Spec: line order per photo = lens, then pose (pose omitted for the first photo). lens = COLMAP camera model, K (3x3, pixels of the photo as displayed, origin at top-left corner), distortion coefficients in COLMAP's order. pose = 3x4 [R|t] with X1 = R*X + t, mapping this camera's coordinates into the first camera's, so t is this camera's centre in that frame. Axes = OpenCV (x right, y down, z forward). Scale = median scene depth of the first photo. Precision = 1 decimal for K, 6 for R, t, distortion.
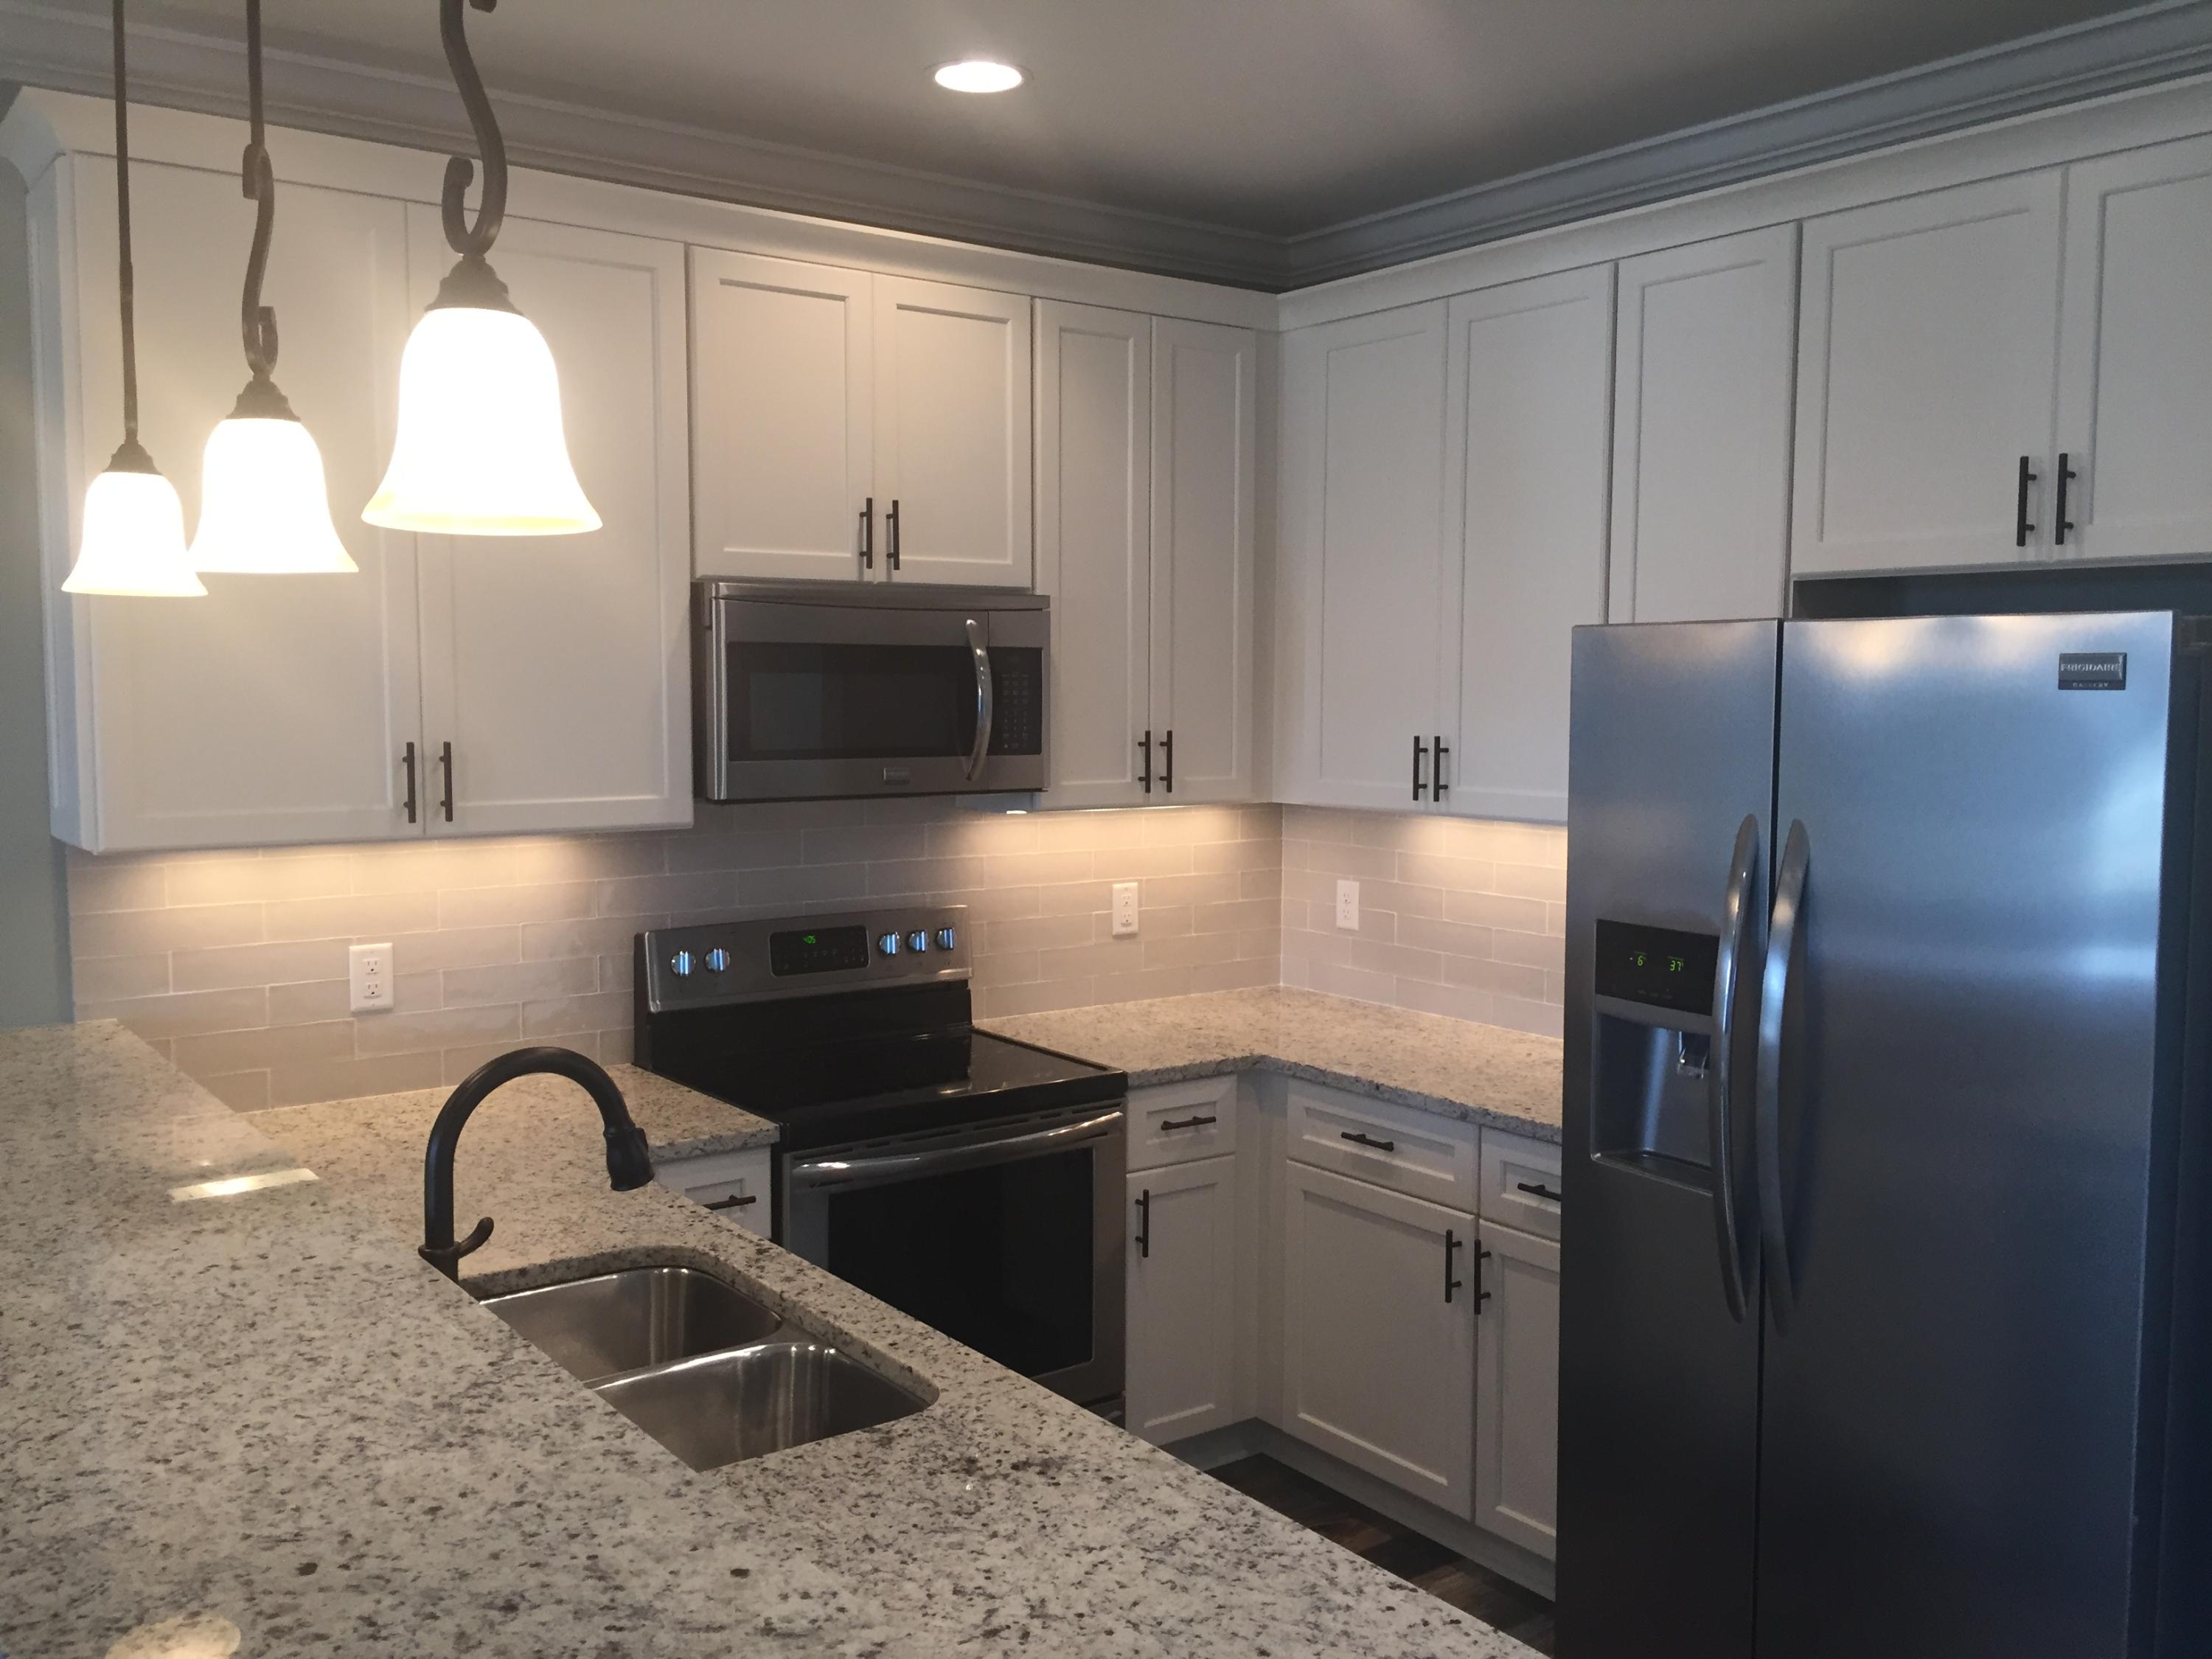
lens RADIAL K [[1904.2, 0, 1107.7], [0, 1904.2, 821.0], [0, 0, 1]] dist [0.059544, -0.065537]
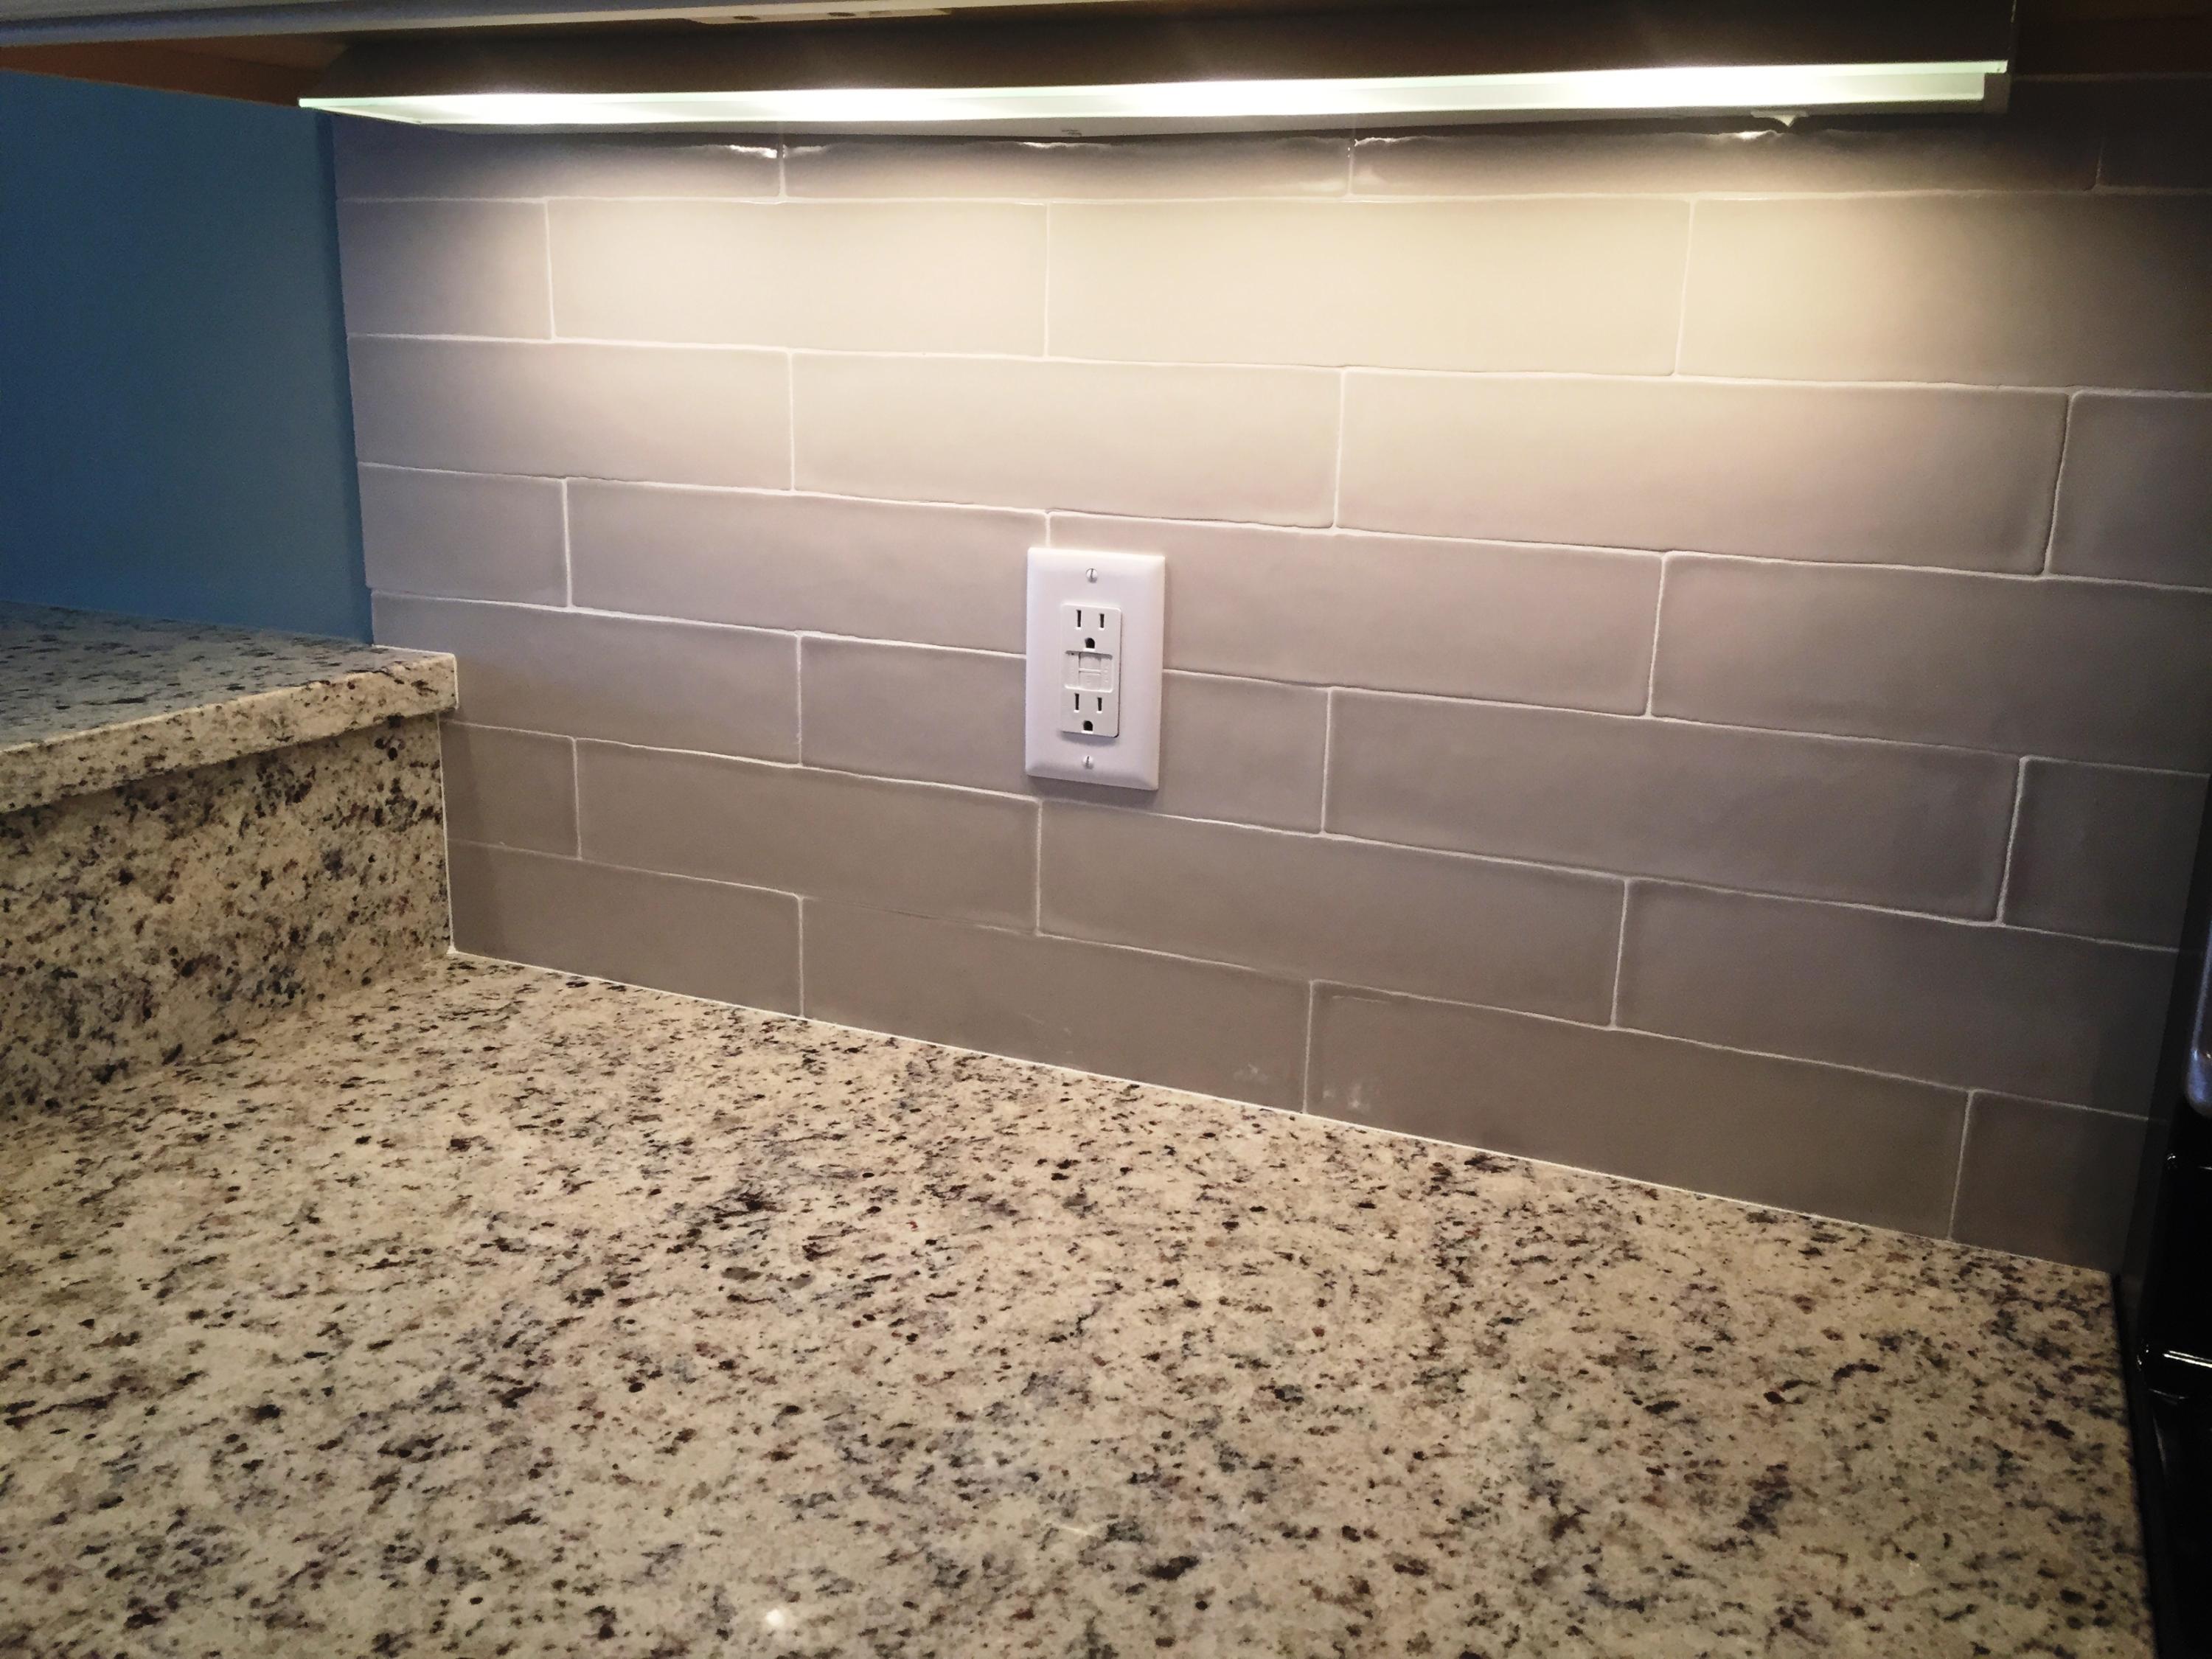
lens RADIAL K [[1904.2, 0, 1104.3], [0, 1904.2, 826.0], [0, 0, 1]] dist [0.059544, -0.065537]
pose [[0.483002, 0.226175, -0.845904, -0.134653], [-0.088519, 0.973727, 0.209809, 0.042799], [0.871134, -0.026460, 0.490333, 0.816436]]
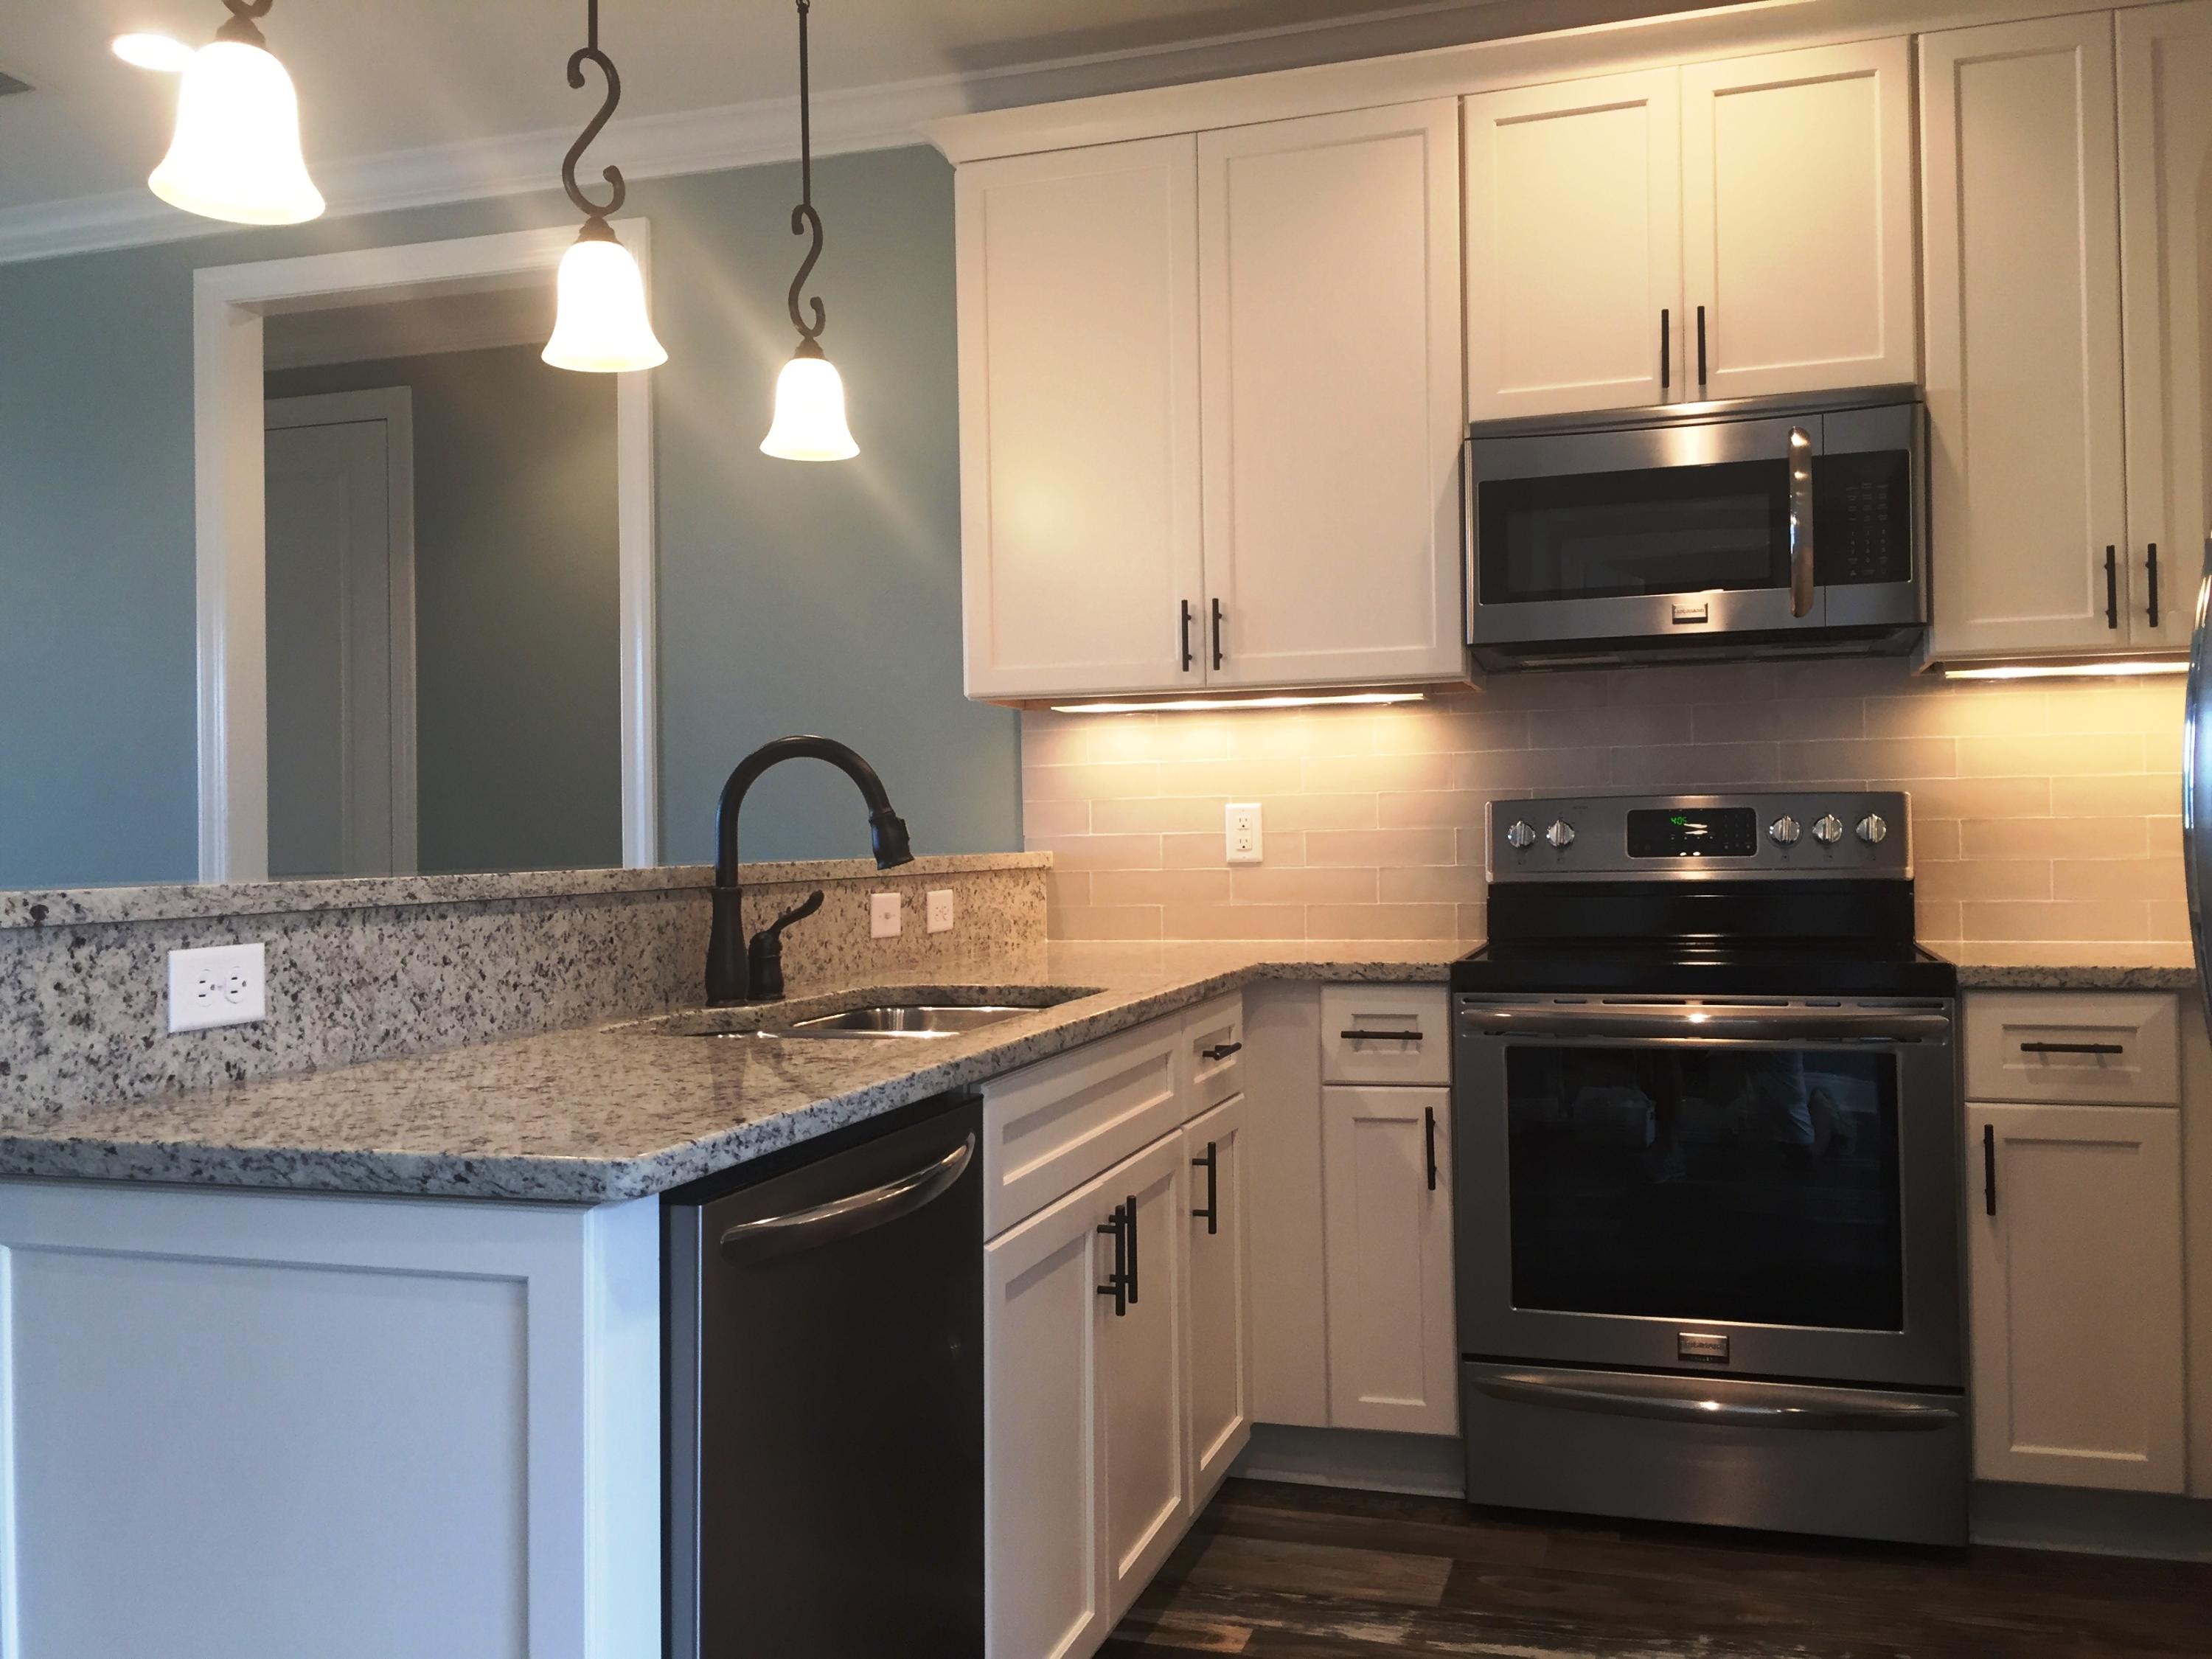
lens RADIAL K [[1904.2, 0, 1119.6], [0, 1904.2, 833.5], [0, 0, 1]] dist [0.059544, -0.065537]
pose [[0.583920, -0.020157, -0.811561, 0.453896], [-0.040026, 0.997761, -0.053581, 0.136429], [0.810824, 0.063771, 0.581806, 0.274565]]
